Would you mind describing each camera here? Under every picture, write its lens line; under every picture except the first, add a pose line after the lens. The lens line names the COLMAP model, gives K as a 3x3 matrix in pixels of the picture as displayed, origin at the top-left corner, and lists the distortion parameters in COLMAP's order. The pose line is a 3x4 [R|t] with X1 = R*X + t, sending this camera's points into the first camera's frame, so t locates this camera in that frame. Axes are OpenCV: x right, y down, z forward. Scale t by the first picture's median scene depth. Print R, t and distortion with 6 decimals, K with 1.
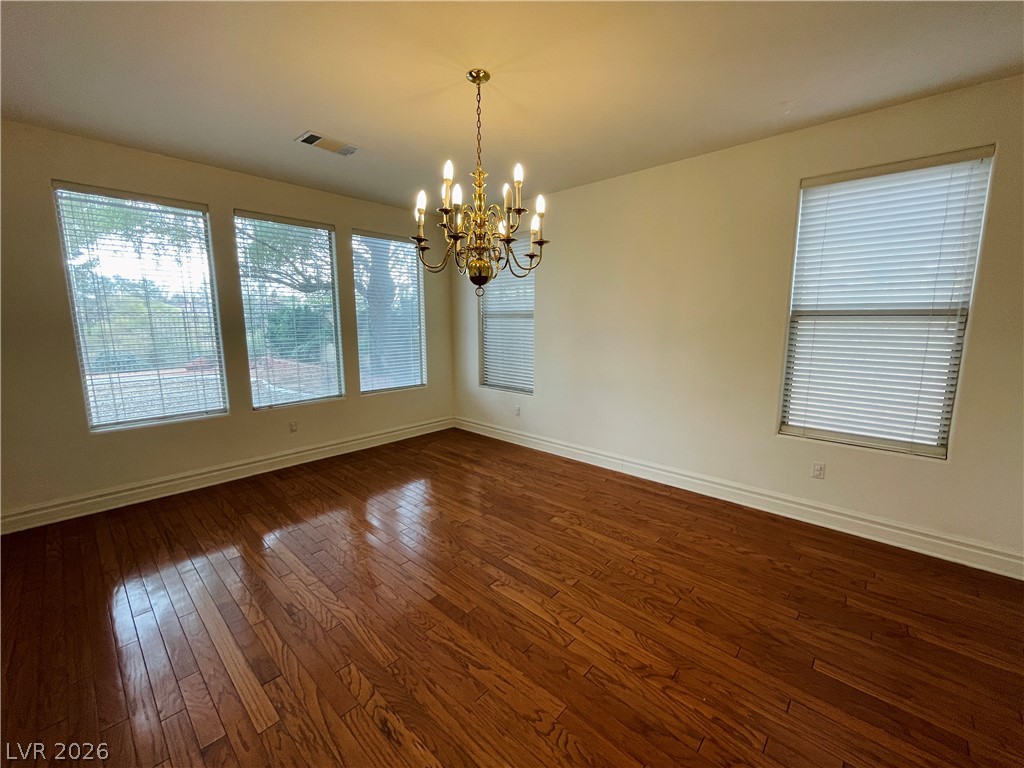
lens RADIAL K [[416.9, 0, 513.6], [0, 416.9, 383.2], [0, 0, 1]] dist [-0.001286, -0.000319]
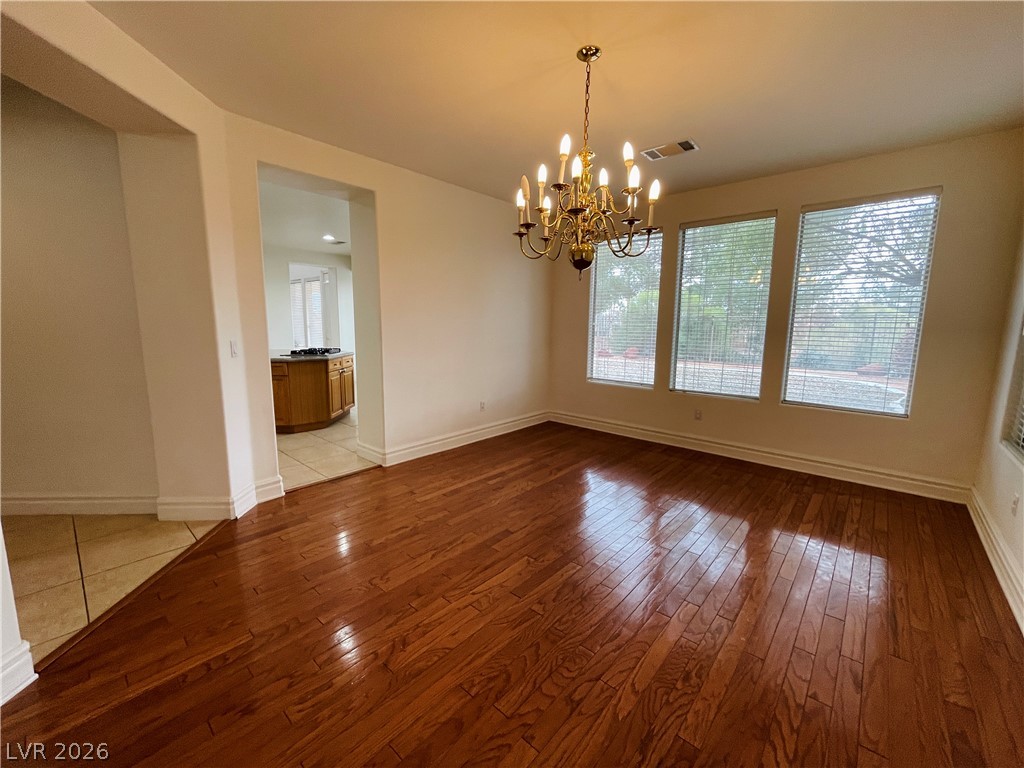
lens RADIAL K [[414.5, 0, 511.7], [0, 414.5, 386.2], [0, 0, 1]] dist [-0.000292, -0.000056]
pose [[0.010957, 0.149870, -0.988645, 0.866620], [-0.159895, 0.976245, 0.146219, -0.079638], [0.987073, 0.156478, 0.034660, 0.806612]]
